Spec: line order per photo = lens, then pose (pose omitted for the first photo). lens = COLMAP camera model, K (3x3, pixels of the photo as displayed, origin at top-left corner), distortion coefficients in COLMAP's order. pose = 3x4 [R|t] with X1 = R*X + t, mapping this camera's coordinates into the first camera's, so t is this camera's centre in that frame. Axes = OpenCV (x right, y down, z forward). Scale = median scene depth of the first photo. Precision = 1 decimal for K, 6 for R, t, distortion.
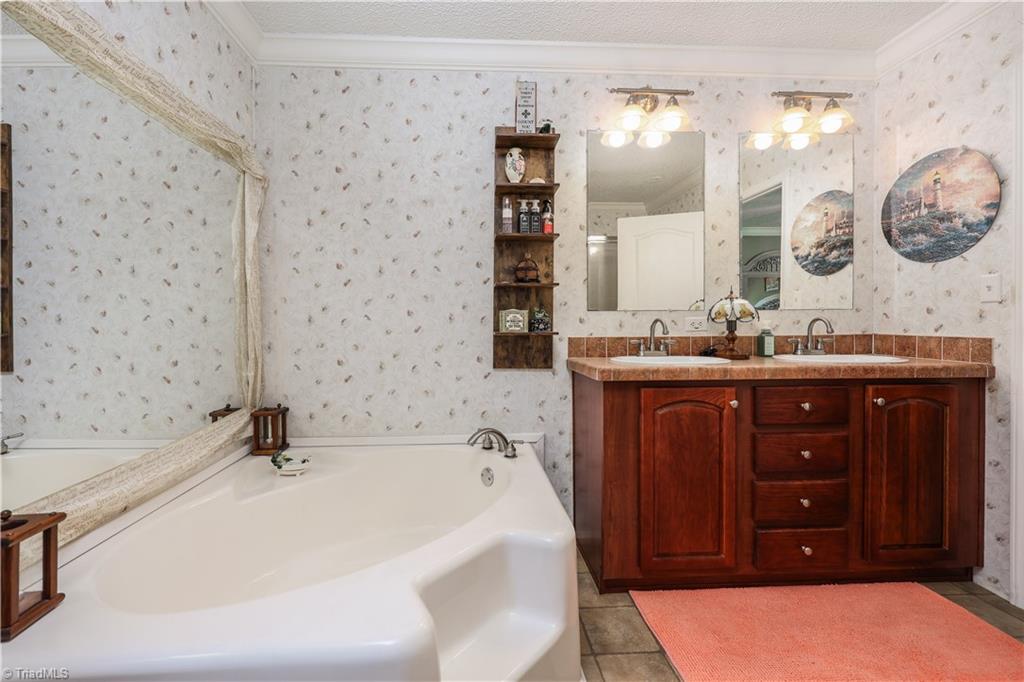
lens RADIAL K [[421.8, 0, 510.5], [0, 421.8, 325.8], [0, 0, 1]] dist [0.000374, 0.000036]
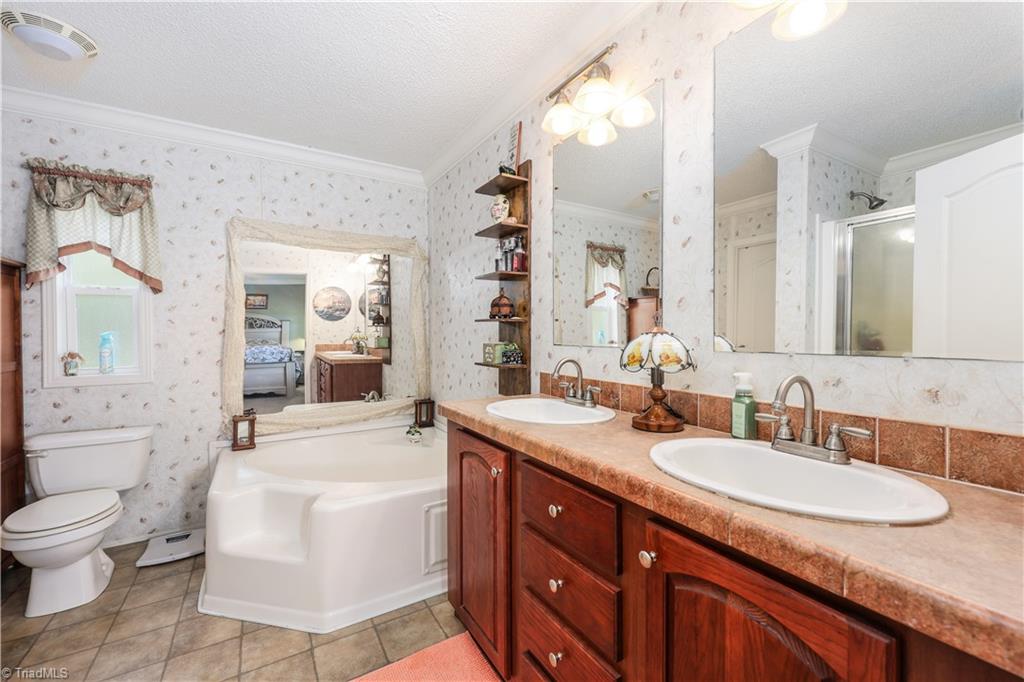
lens RADIAL K [[417.5, 0, 512.0], [0, 417.5, 341.0], [0, 0, 1]] dist [-0.000315, -0.000002]
pose [[0.481423, 0.021057, -0.876235, 0.969072], [-0.012690, 0.999774, 0.017054, -0.060828], [0.876397, 0.002909, 0.481581, 0.504496]]
